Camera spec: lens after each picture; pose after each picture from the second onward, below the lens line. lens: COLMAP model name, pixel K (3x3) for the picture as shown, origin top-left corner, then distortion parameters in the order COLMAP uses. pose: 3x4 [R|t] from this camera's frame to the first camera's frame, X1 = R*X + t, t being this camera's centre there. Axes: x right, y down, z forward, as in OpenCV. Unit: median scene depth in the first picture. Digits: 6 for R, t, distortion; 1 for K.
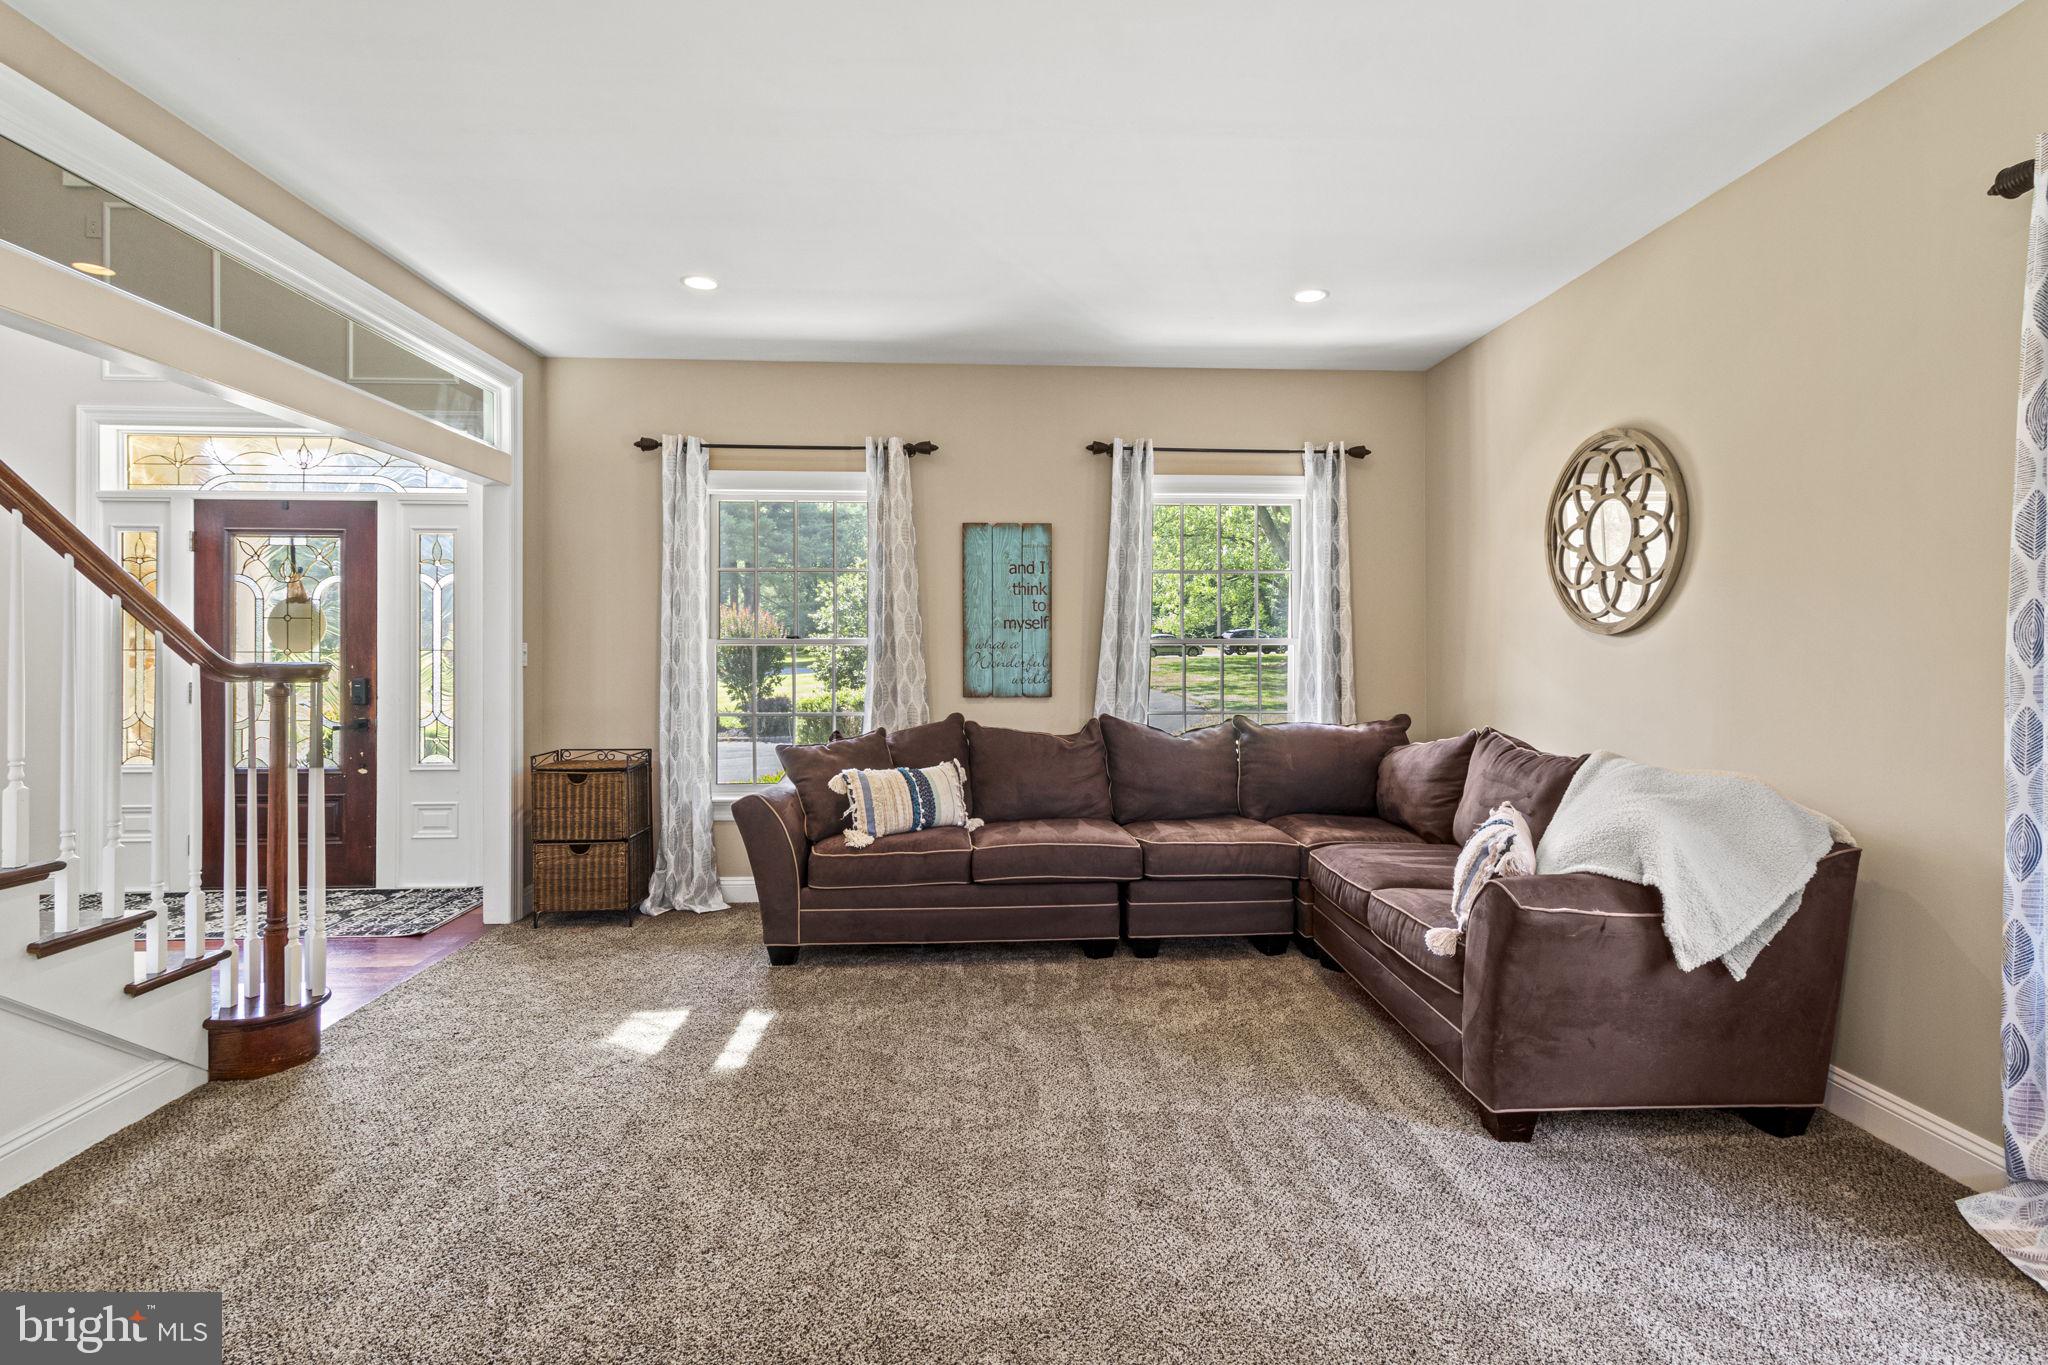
lens RADIAL K [[958.3, 0, 1029.2], [0, 958.3, 668.0], [0, 0, 1]] dist [0.002243, 0.000391]
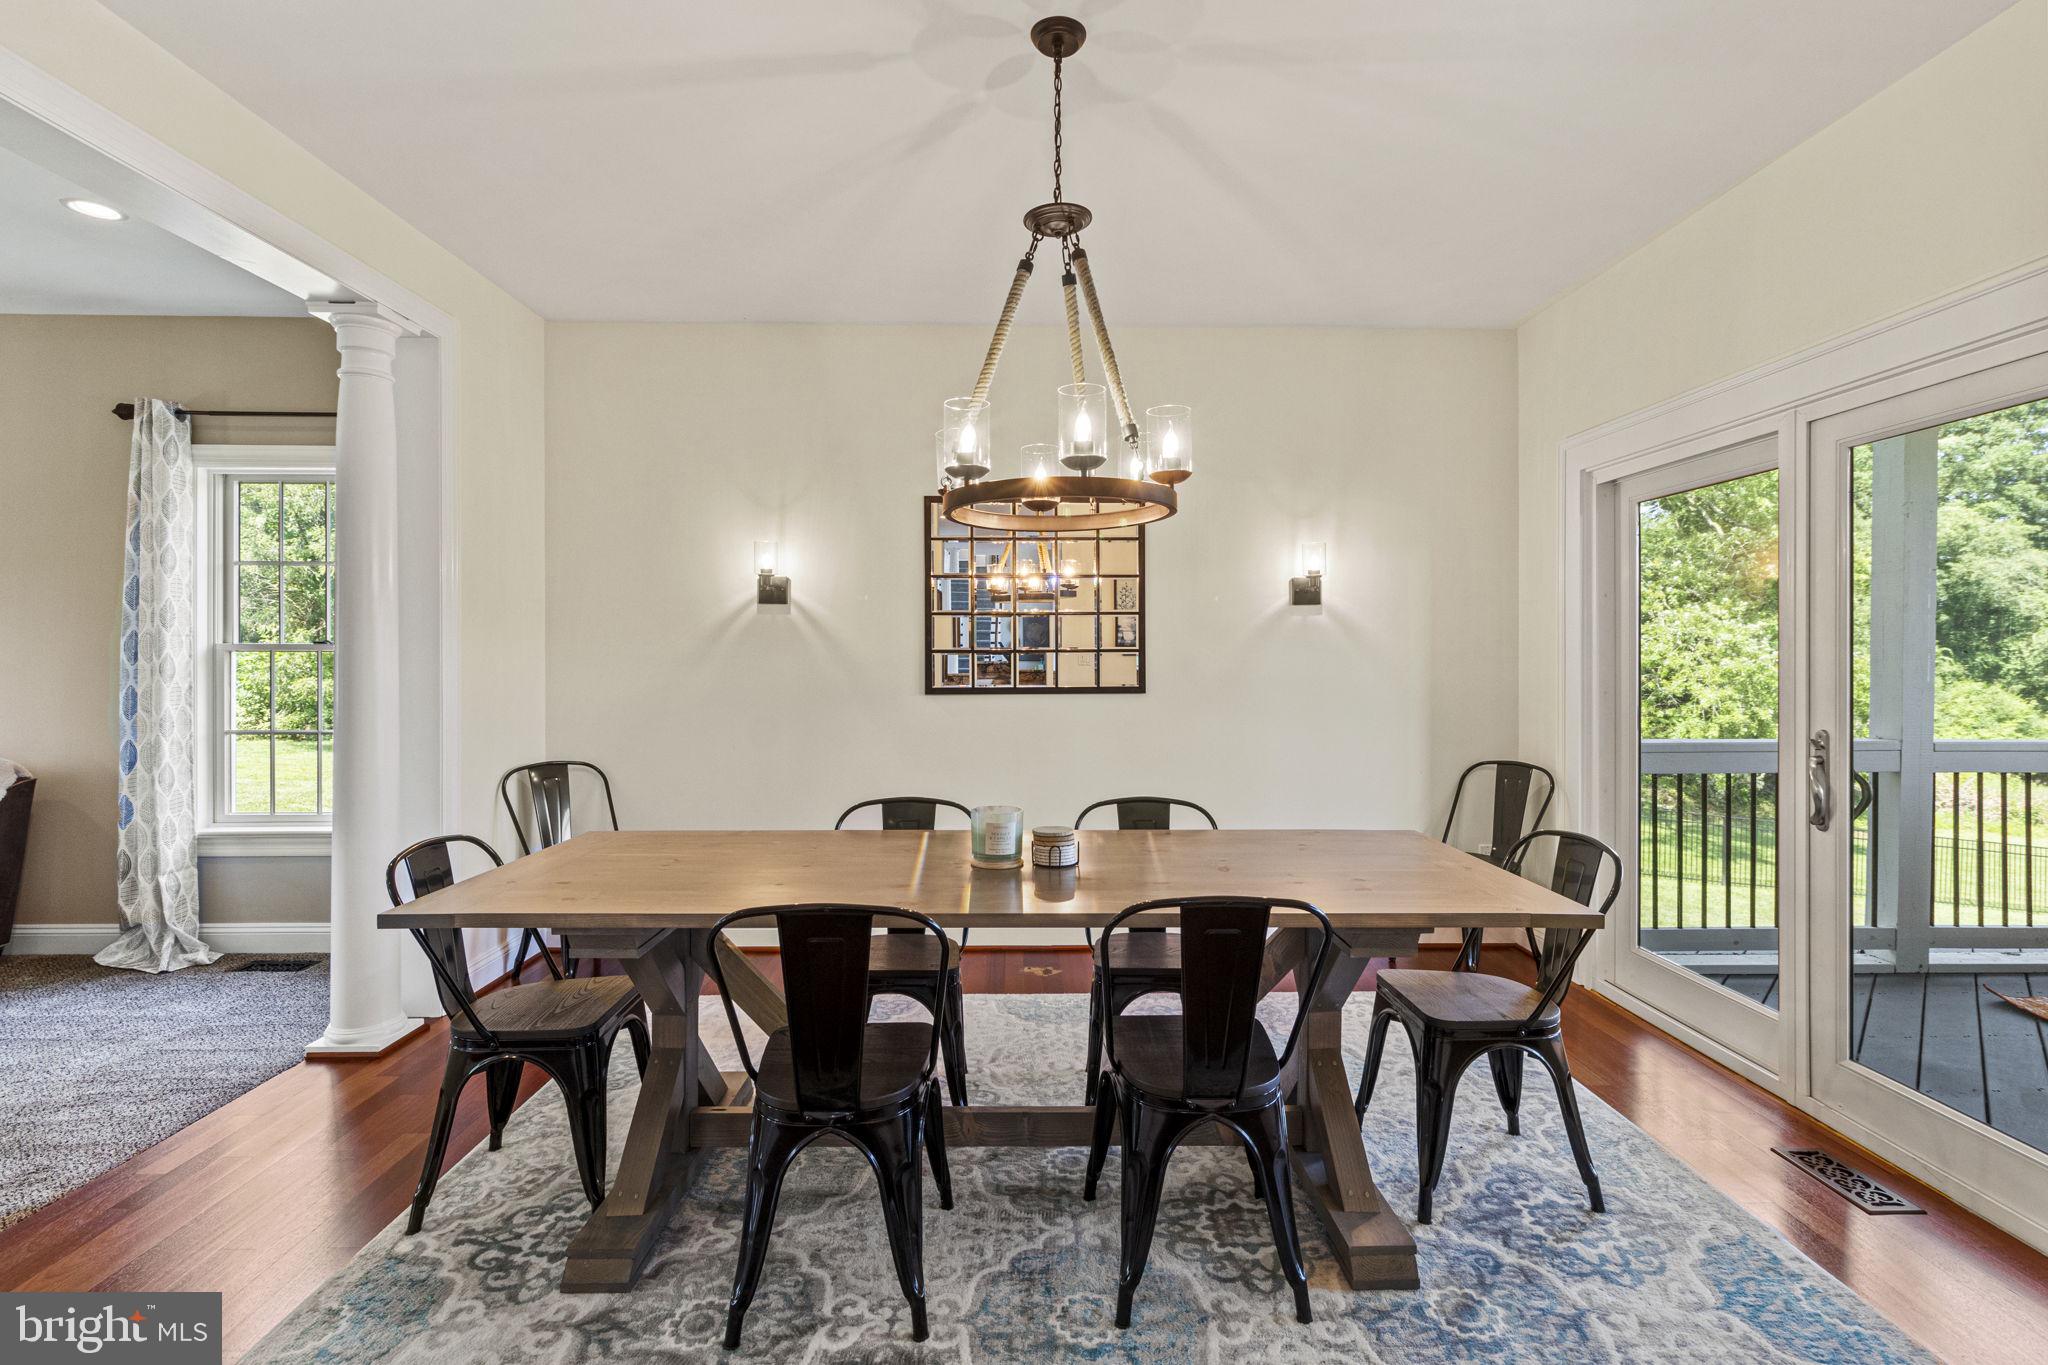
lens RADIAL K [[958.3, 0, 1025.7], [0, 958.3, 648.8], [0, 0, 1]] dist [0.002243, 0.000391]
pose [[0.042307, 0.012334, 0.999029, -0.833797], [0.011023, 0.999857, -0.012811, 0.010985], [-0.999044, 0.011554, 0.042165, -0.898266]]
